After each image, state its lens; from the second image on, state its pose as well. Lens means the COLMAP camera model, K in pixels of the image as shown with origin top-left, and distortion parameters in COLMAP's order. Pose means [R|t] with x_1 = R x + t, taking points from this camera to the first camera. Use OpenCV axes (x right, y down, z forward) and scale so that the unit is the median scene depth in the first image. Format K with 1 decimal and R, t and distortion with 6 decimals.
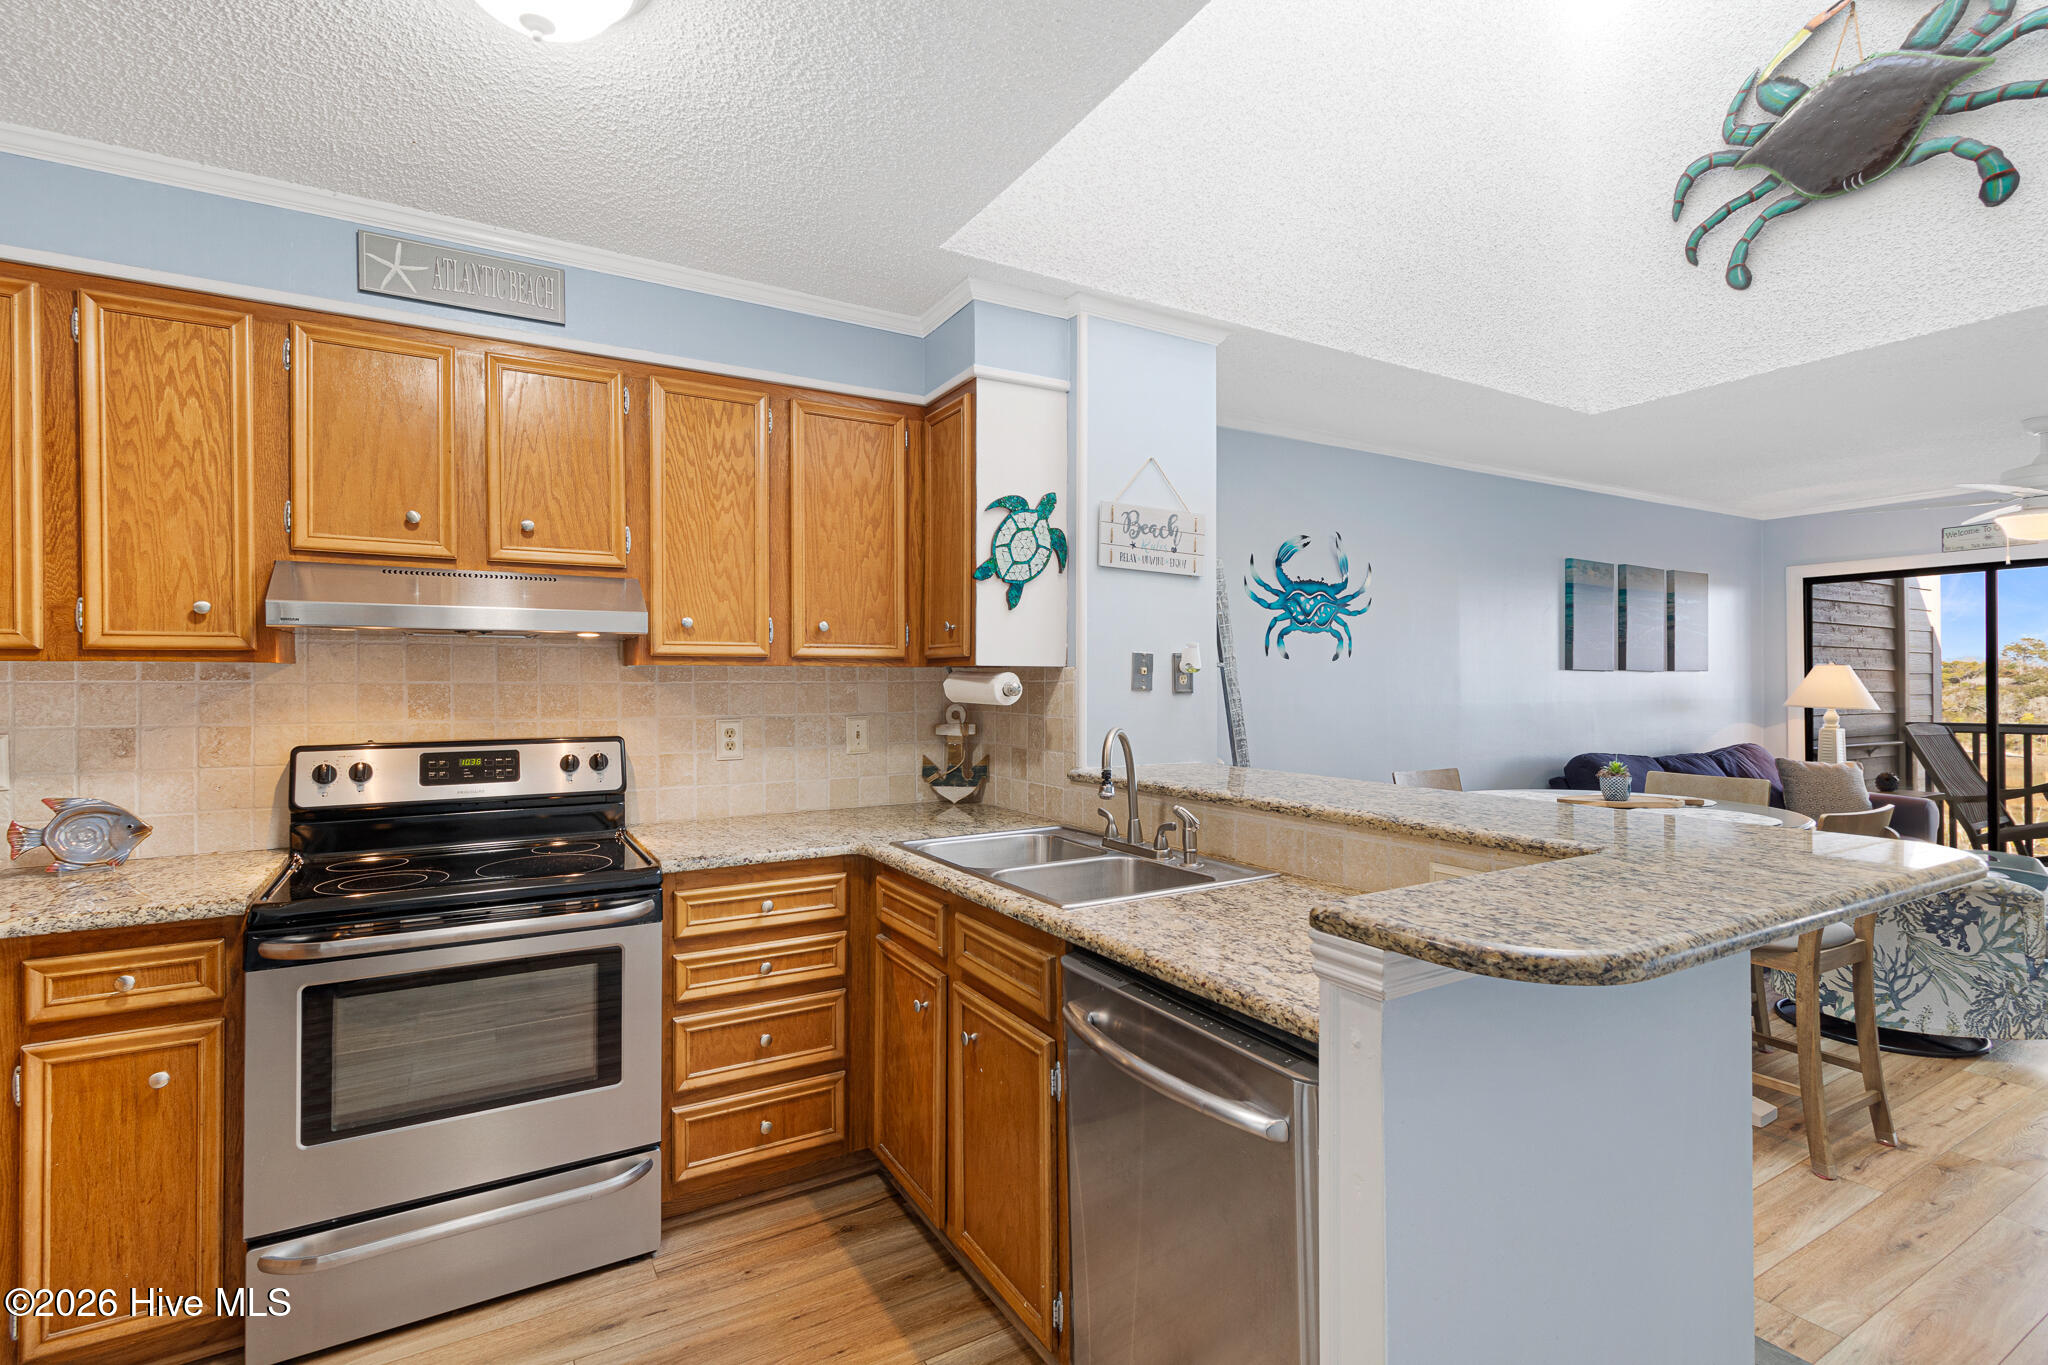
lens RADIAL K [[926.5, 0, 1046.0], [0, 926.5, 686.3], [0, 0, 1]] dist [0.002629, 0.000246]
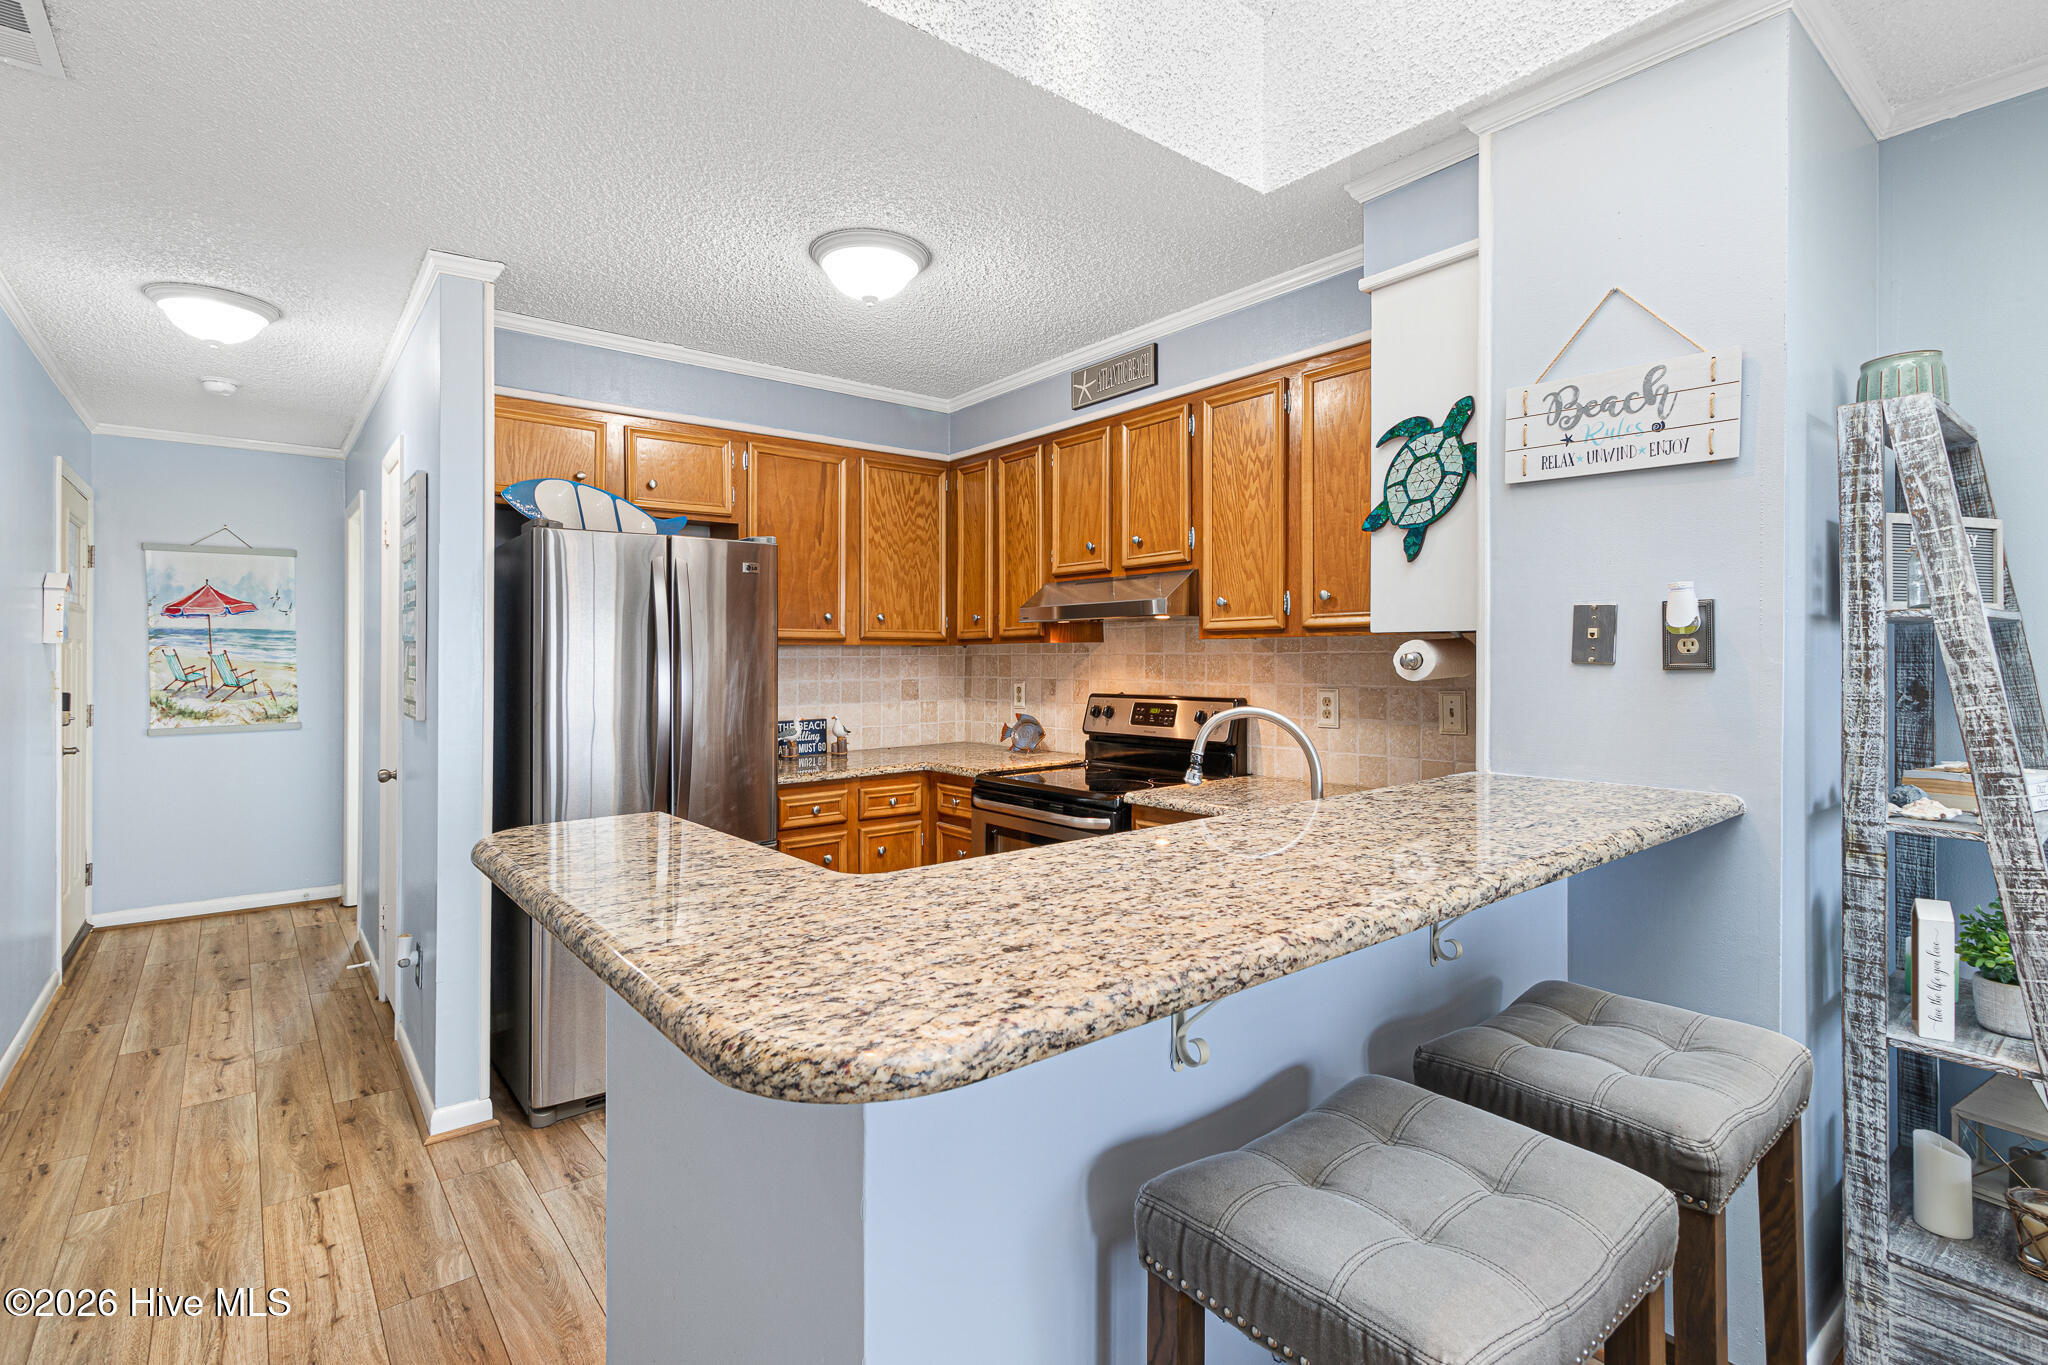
lens RADIAL K [[1014.5, 0, 1021.2], [0, 1014.5, 653.6], [0, 0, 1]] dist [0.002278, -0.000354]
pose [[0.119982, -0.001524, -0.992775, 0.783470], [0.000721, 0.999999, -0.001448, -0.001994], [0.992776, -0.000542, 0.119983, 0.555280]]
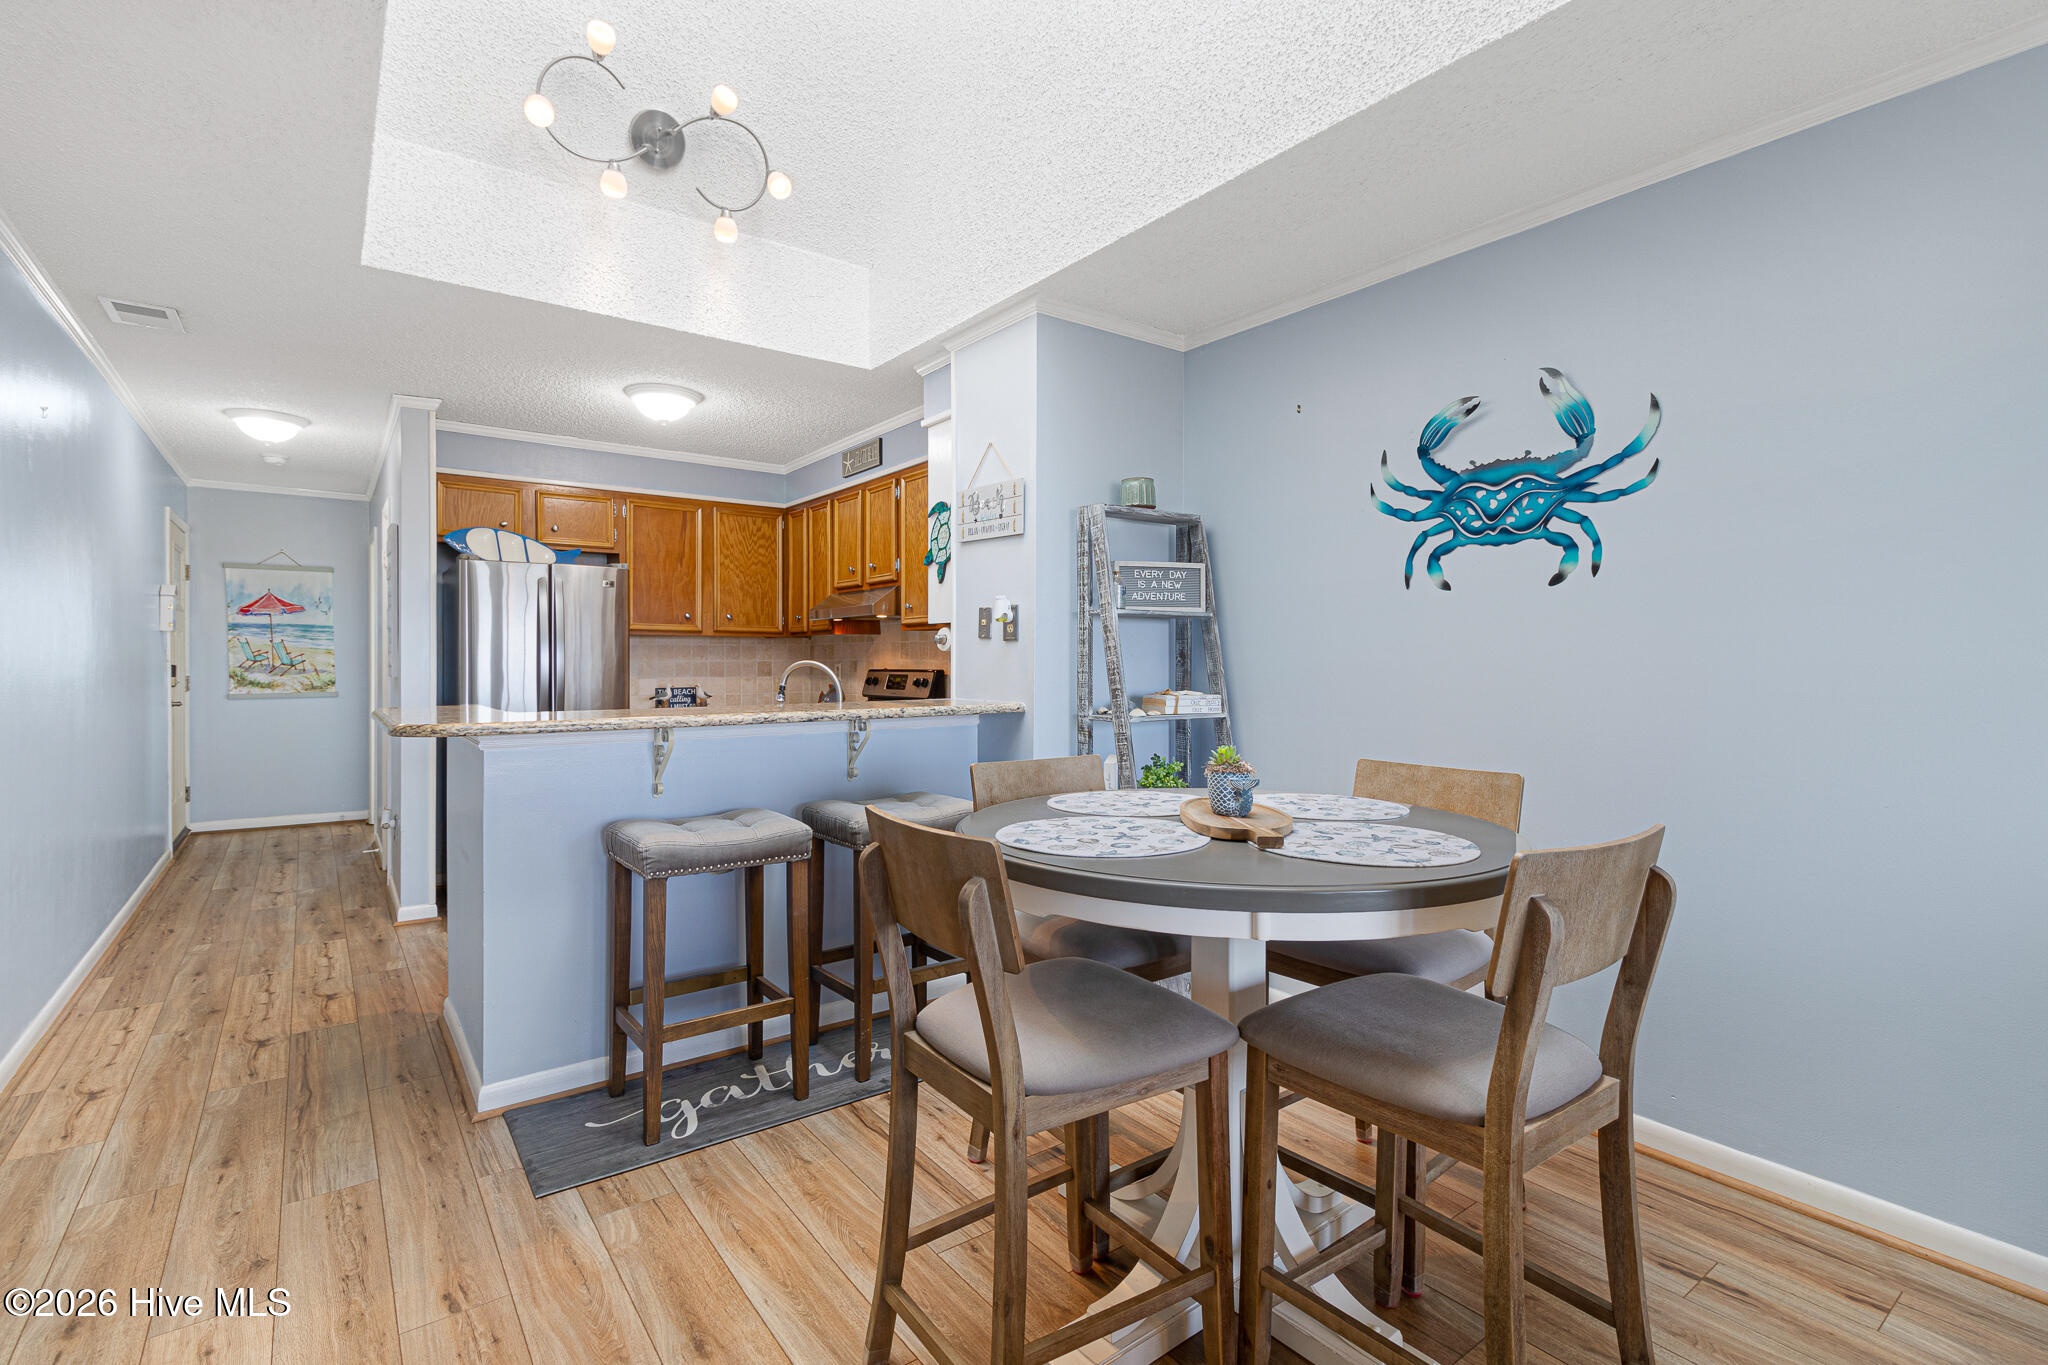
lens RADIAL K [[979.1, 0, 1061.1], [0, 979.1, 672.0], [0, 0, 1]] dist [0.002016, -0.000578]
pose [[0.115681, 0.011532, -0.993219, 1.453854], [-0.003220, 0.999932, 0.011235, 0.035085], [0.993281, 0.001899, 0.115711, 0.999796]]
